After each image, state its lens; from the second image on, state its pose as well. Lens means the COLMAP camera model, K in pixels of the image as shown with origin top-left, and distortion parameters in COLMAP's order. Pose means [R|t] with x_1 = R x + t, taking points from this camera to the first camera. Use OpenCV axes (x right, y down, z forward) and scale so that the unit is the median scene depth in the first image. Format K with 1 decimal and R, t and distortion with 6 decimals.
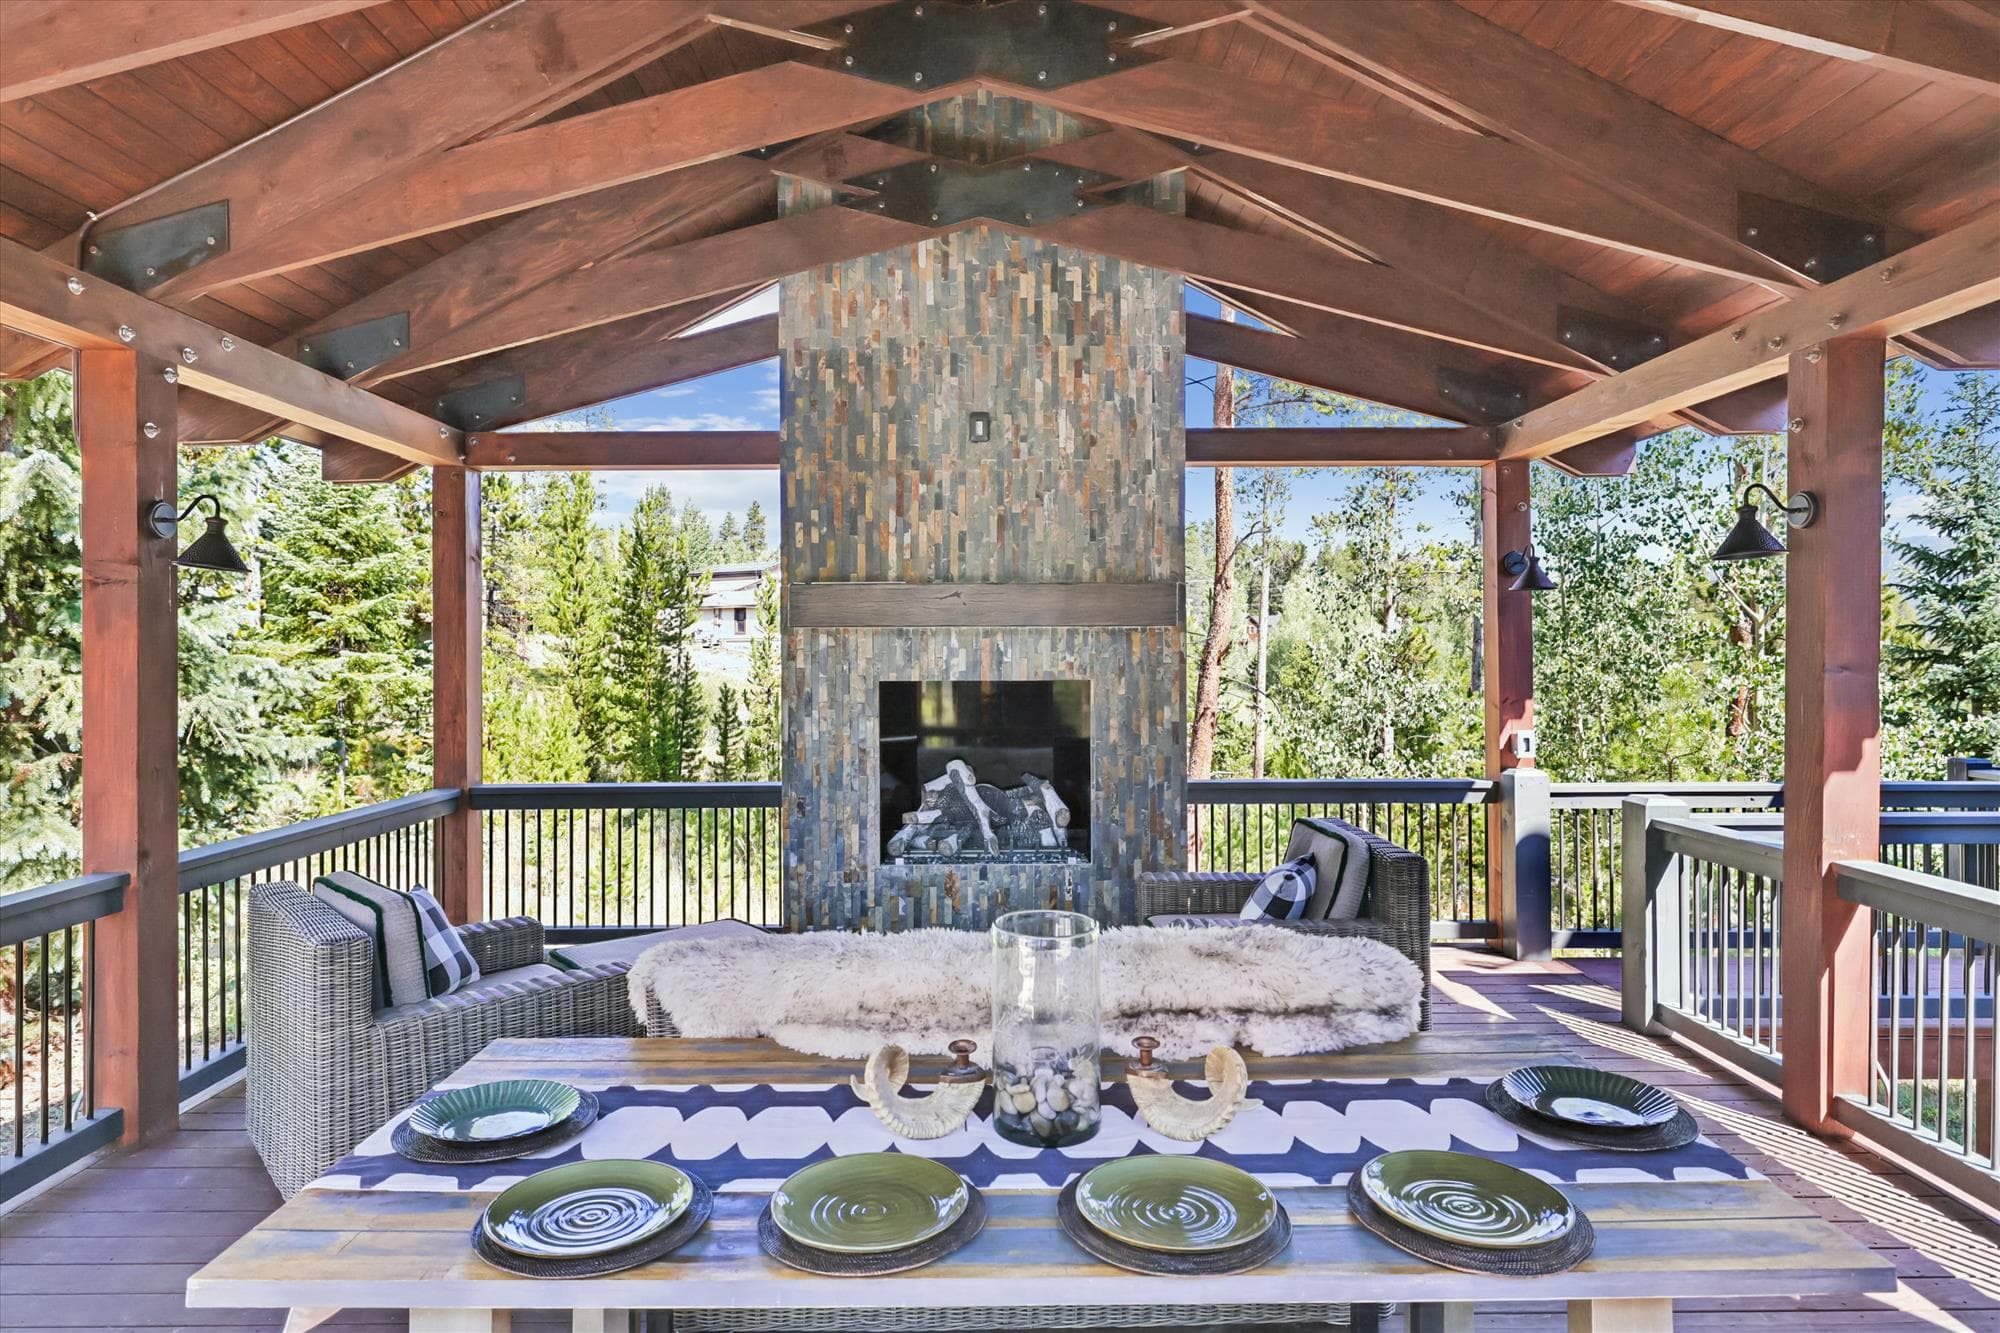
lens RADIAL K [[1100.5, 0, 997.3], [0, 1100.5, 676.6], [0, 0, 1]] dist [-0.006303, -0.002088]
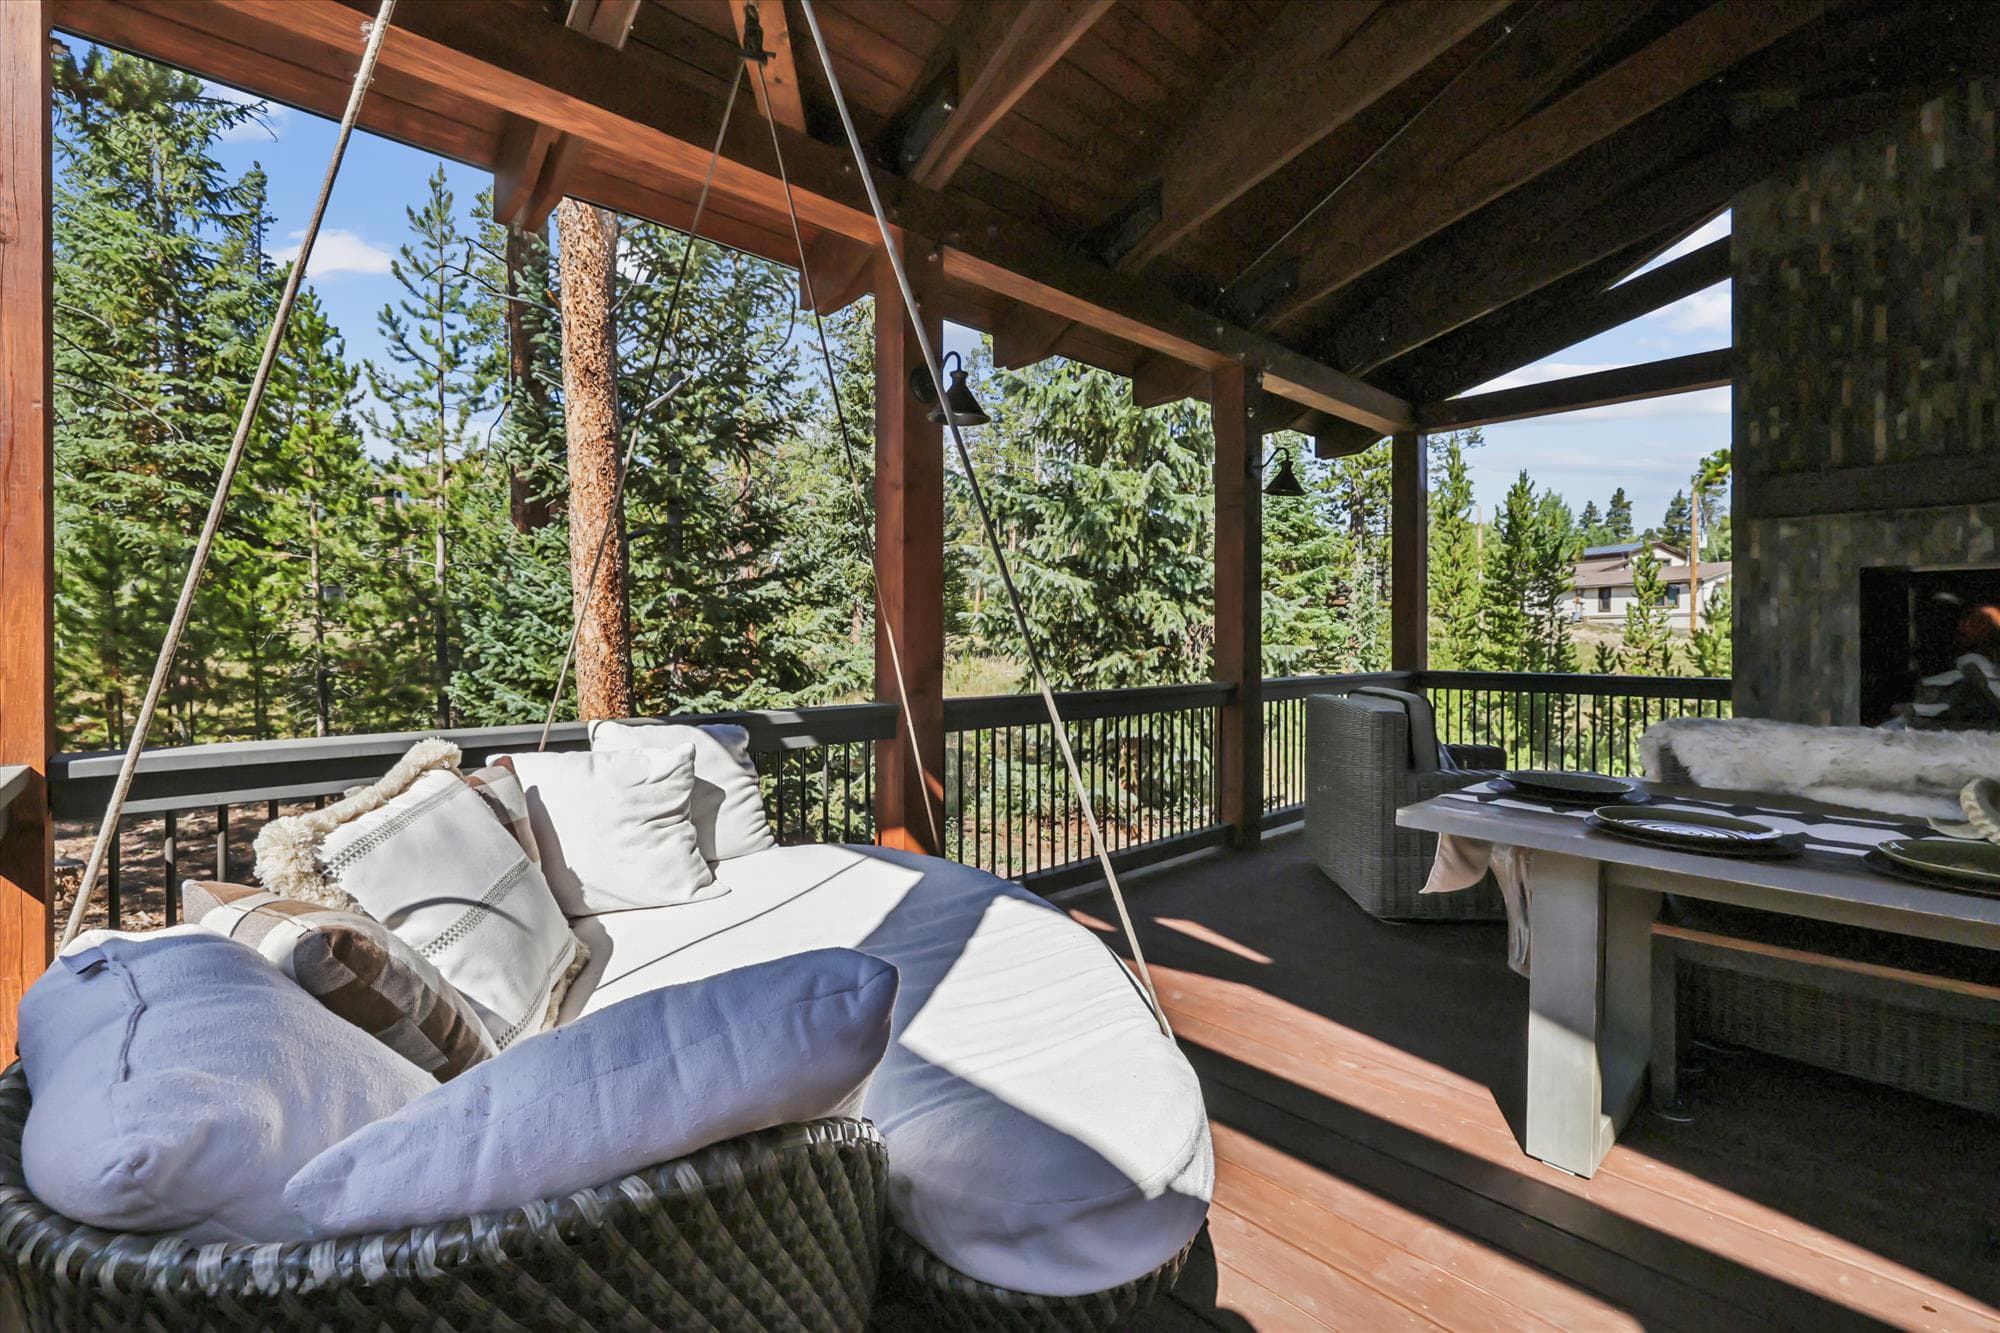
lens RADIAL K [[873.7, 0, 989.4], [0, 873.7, 642.4], [0, 0, 1]] dist [0.000497, -0.000012]
pose [[0.671700, 0.007027, -0.740790, -0.043610], [-0.020132, 0.999759, -0.008770, 0.081050], [0.740550, 0.020804, 0.671679, -0.088669]]
